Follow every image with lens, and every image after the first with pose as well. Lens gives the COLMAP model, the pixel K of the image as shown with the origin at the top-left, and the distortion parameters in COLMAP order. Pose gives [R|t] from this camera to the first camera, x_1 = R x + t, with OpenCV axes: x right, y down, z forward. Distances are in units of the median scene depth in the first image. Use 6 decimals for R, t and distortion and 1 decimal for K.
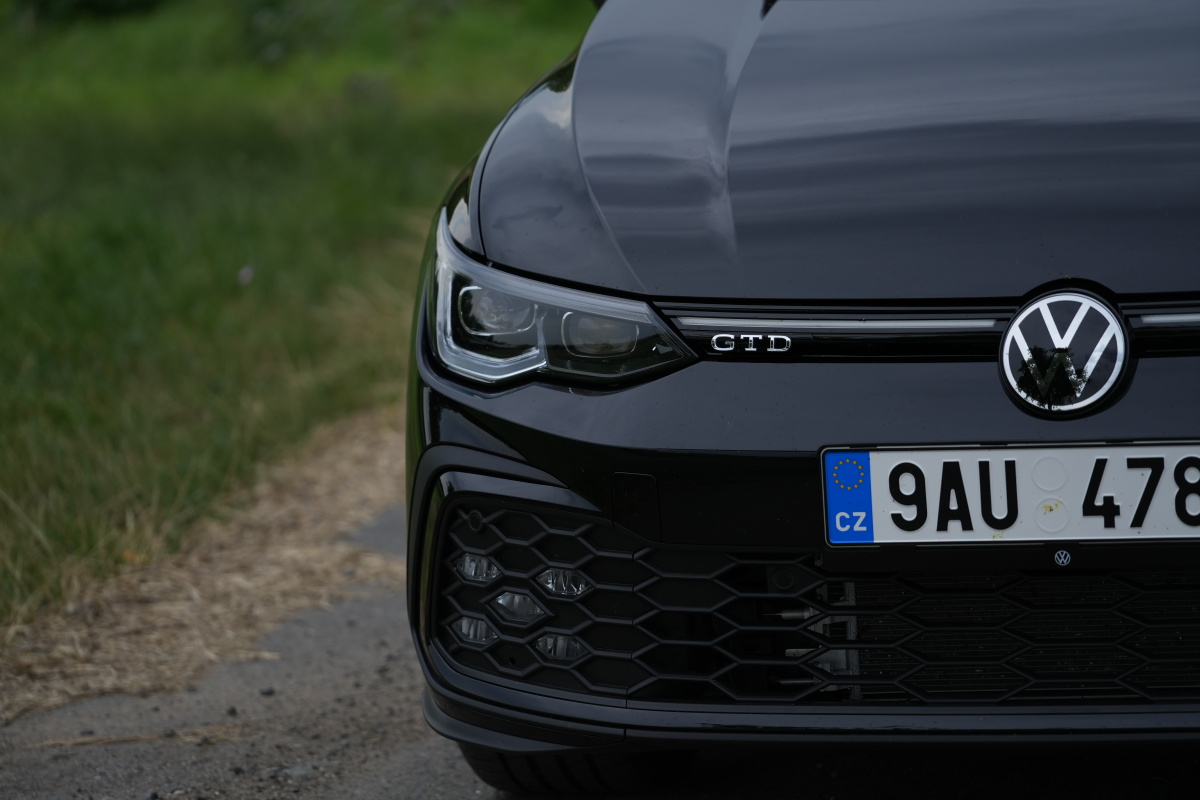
lens RADIAL K [[6891.1, 0, 600.0], [0, 6891.1, 400.0], [0, 0, 1]] dist [-0.196040, 20.875718]
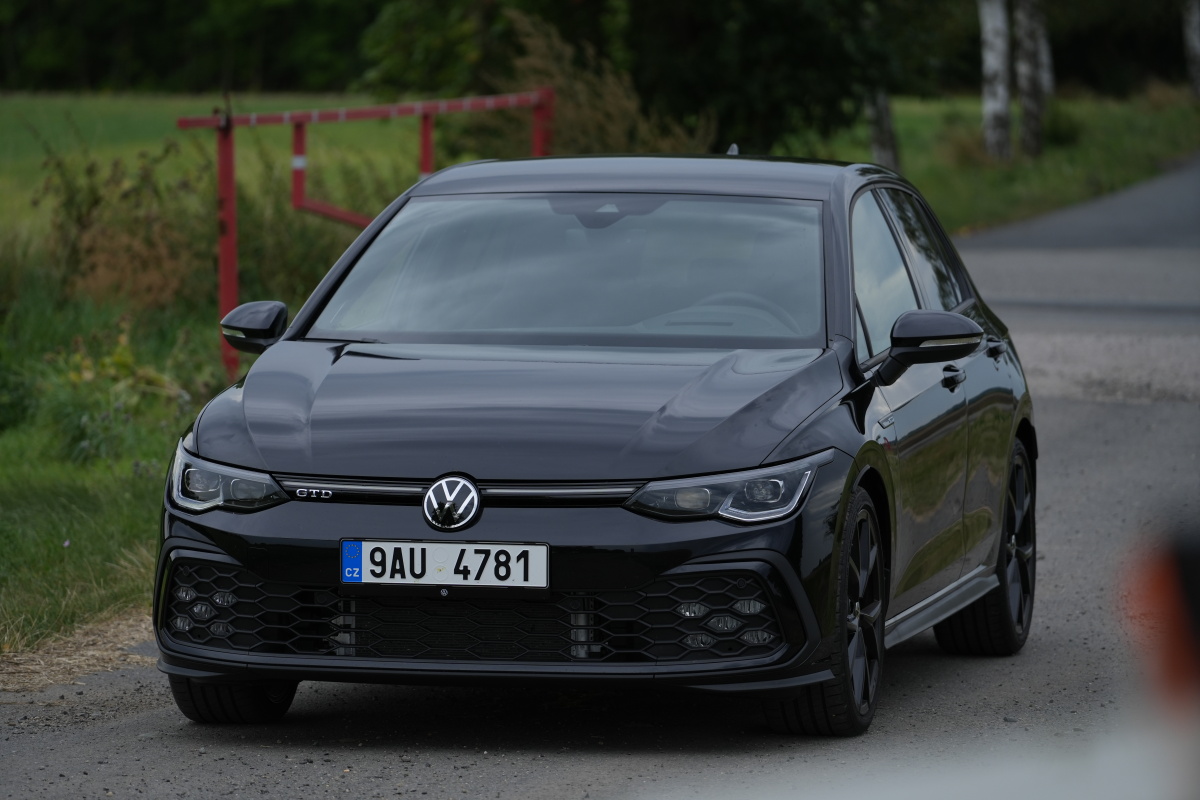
lens RADIAL K [[6891.1, 0, 600.0], [0, 6891.1, 400.0], [0, 0, 1]] dist [-0.196040, 20.875718]
pose [[0.997704, 0.060269, 0.030906, 0.043850], [-0.057382, 0.994548, -0.087068, 0.151739], [-0.035985, 0.085094, 0.995723, -1.239022]]
